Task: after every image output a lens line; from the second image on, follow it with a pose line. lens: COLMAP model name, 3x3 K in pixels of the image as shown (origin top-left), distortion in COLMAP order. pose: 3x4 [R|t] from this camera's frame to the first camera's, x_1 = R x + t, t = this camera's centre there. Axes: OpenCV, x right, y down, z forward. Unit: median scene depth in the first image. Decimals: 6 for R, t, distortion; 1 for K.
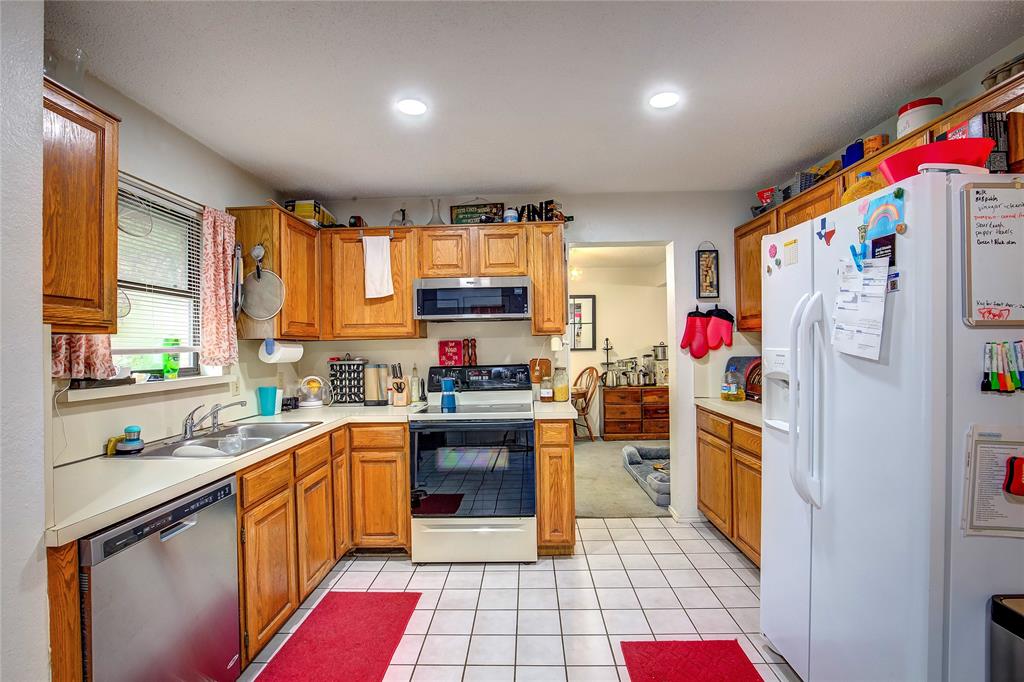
lens RADIAL K [[473.9, 0, 509.9], [0, 473.9, 342.7], [0, 0, 1]] dist [-0.034825, 0.006118]
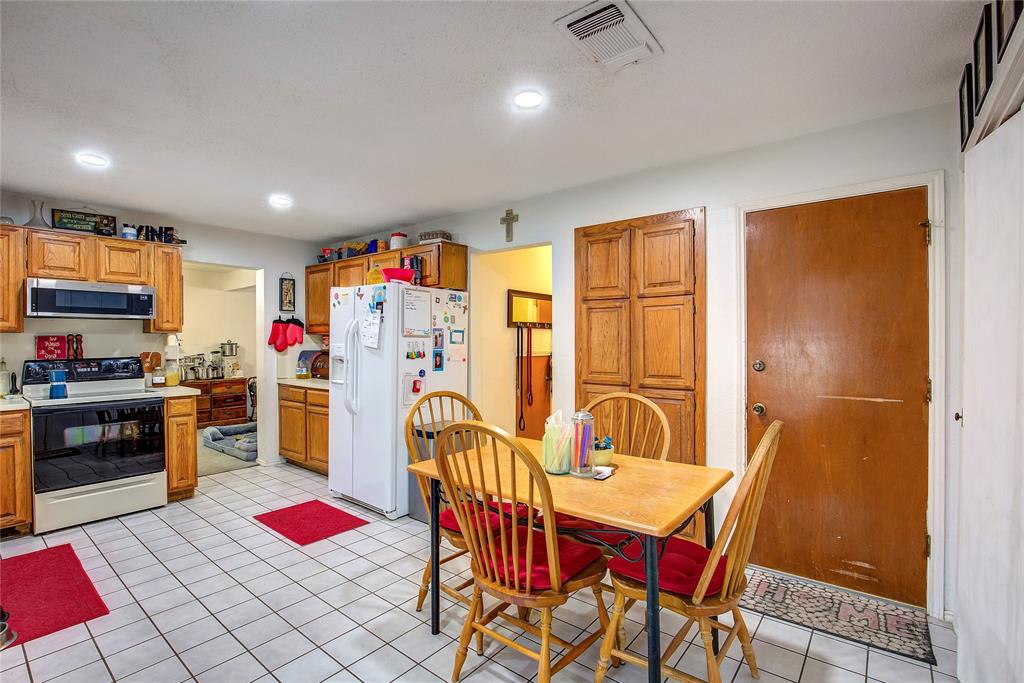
lens RADIAL K [[473.9, 0, 515.2], [0, 473.9, 342.3], [0, 0, 1]] dist [-0.034825, 0.006118]
pose [[0.601956, 0.012554, 0.798430, -0.381367], [-0.012718, 0.999900, -0.006133, 0.004396], [-0.798428, -0.006463, 0.602056, -0.538850]]
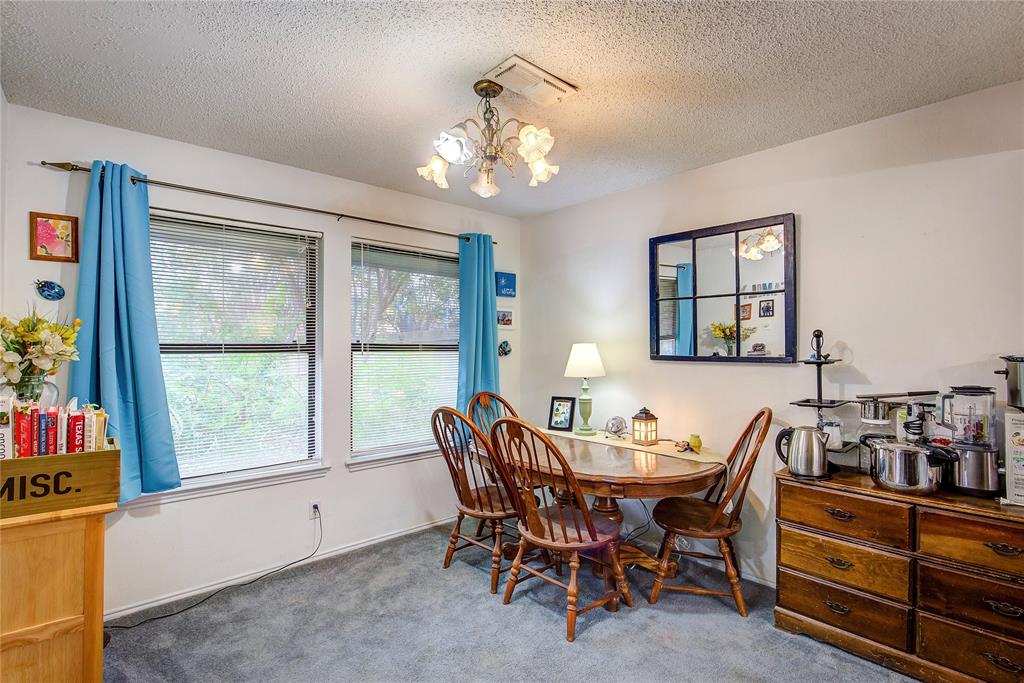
lens RADIAL K [[473.9, 0, 514.4], [0, 473.9, 343.7], [0, 0, 1]] dist [-0.034825, 0.006118]
pose [[0.693466, 0.013566, -0.720362, 0.682845], [-0.008279, 0.999907, 0.010860, -0.003638], [0.720442, -0.001567, 0.693513, 1.374300]]
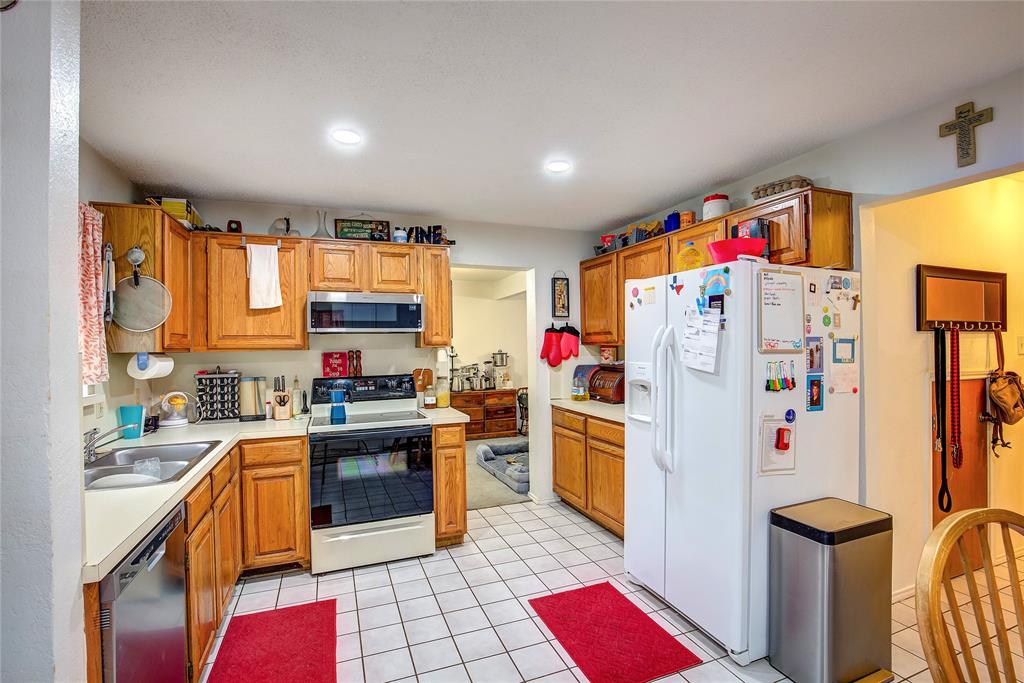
lens RADIAL K [[473.9, 0, 515.1], [0, 473.9, 343.0], [0, 0, 1]] dist [-0.034825, 0.006118]
pose [[0.918068, 0.006813, 0.396364, -0.201953], [-0.004198, 0.999963, -0.007464, -0.021280], [-0.396400, 0.005188, 0.918063, -0.090123]]
